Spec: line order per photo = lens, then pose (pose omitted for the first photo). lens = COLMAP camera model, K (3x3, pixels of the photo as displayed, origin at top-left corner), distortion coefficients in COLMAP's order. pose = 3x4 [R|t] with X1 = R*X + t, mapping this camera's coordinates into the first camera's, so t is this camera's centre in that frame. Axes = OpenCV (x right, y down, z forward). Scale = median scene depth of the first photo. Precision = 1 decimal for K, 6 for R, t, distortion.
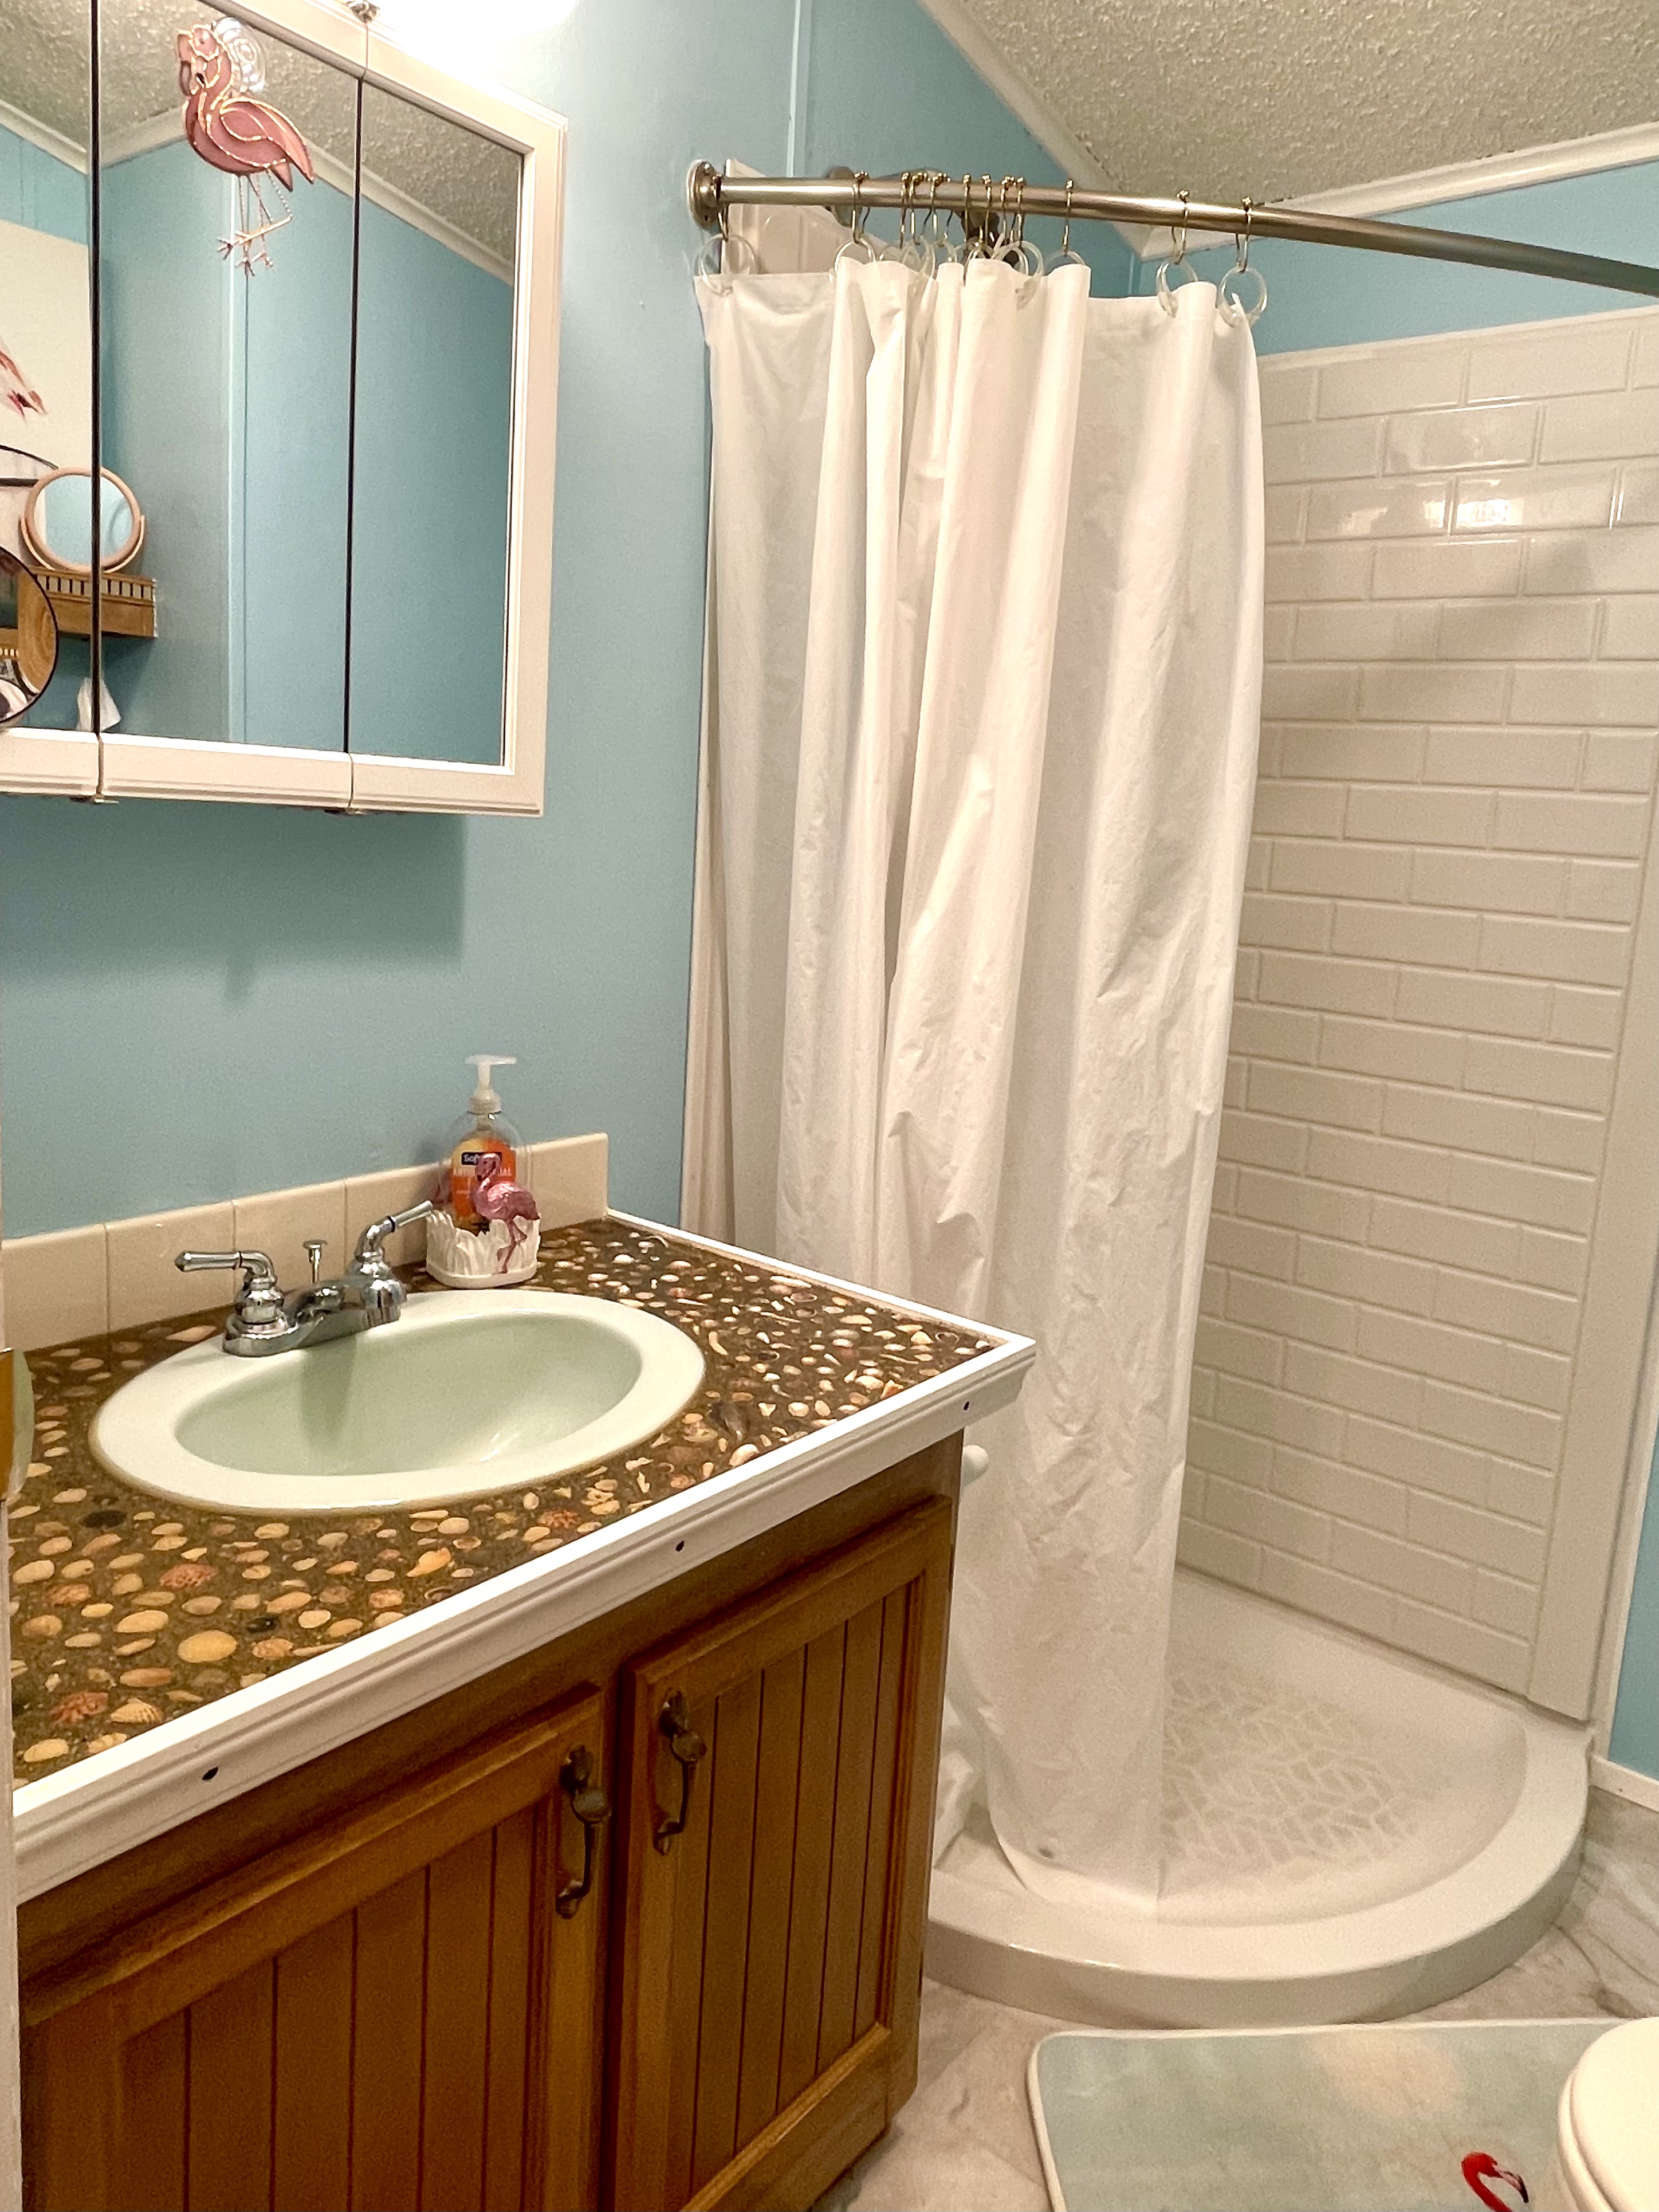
lens RADIAL K [[1666.4, 0, 829.5], [0, 1666.4, 1106.0], [0, 0, 1]] dist [0.058331, -0.141661]
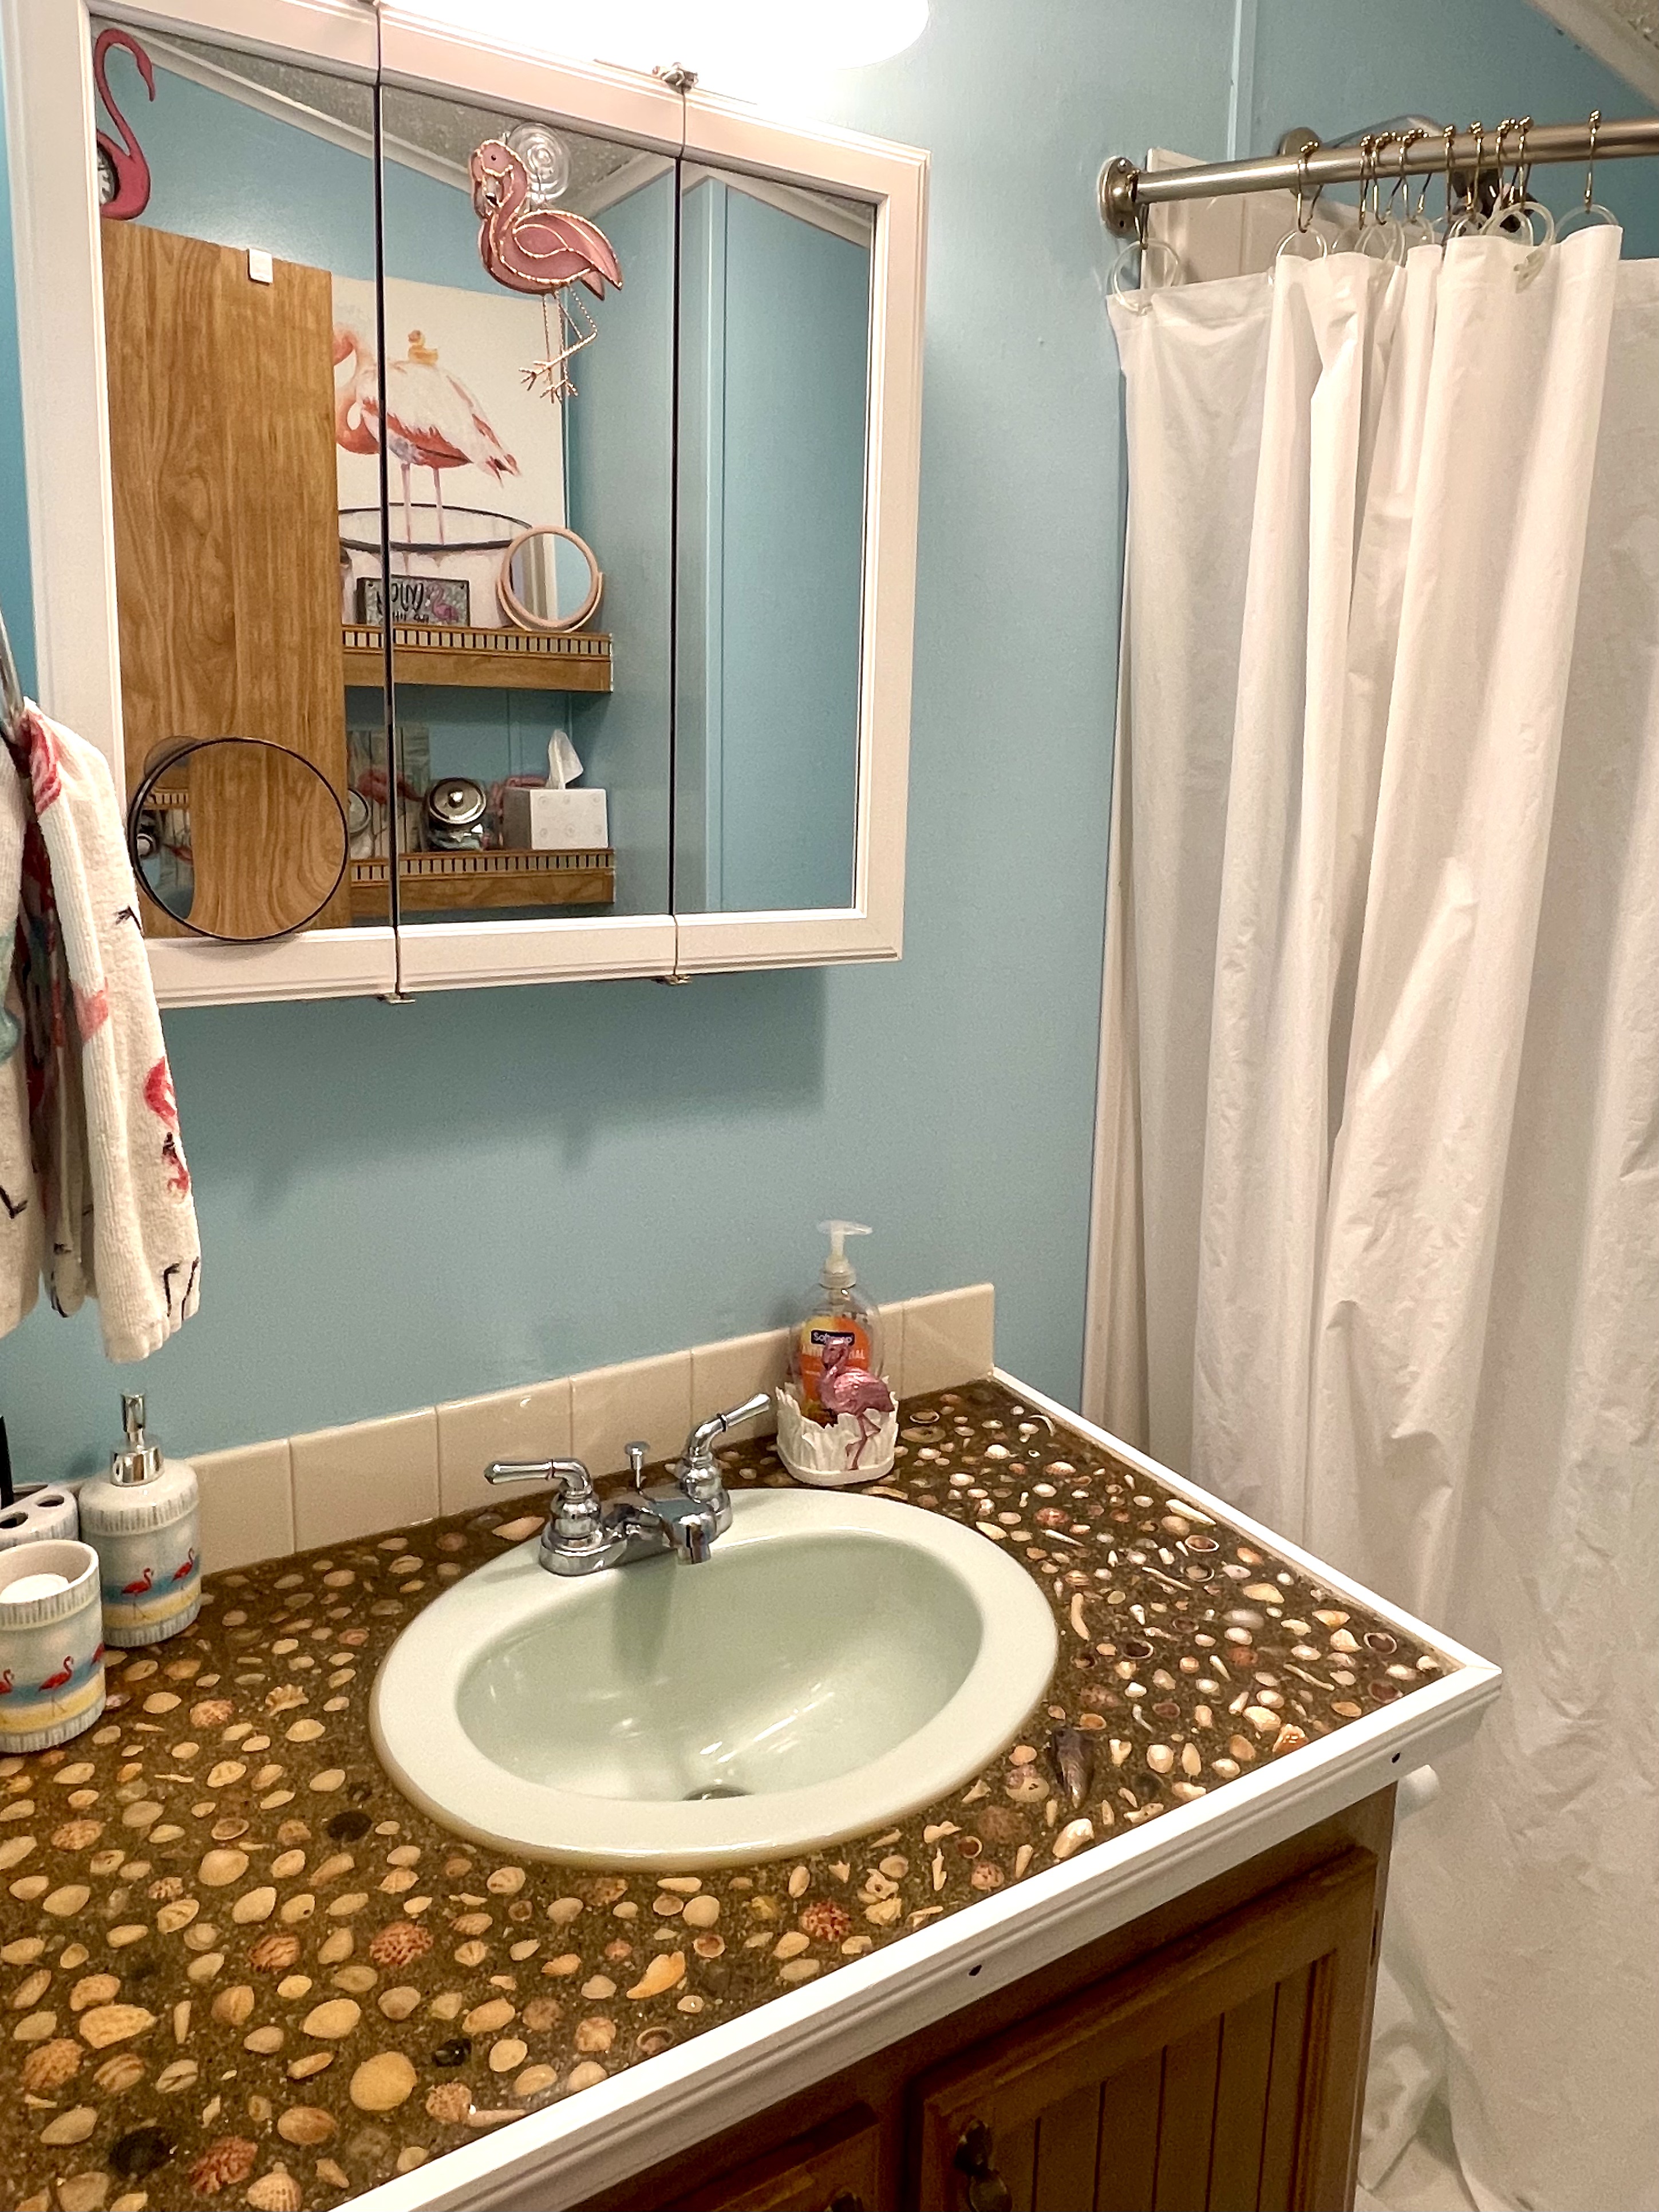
lens RADIAL K [[1686.8, 0, 705.1], [0, 1686.8, 1112.7], [0, 0, 1]] dist [0.008643, -0.024977]
pose [[0.935262, 0.020632, -0.353353, 0.044730], [-0.014483, 0.999694, 0.020038, -0.109231], [0.353659, -0.013624, 0.935275, 0.141194]]
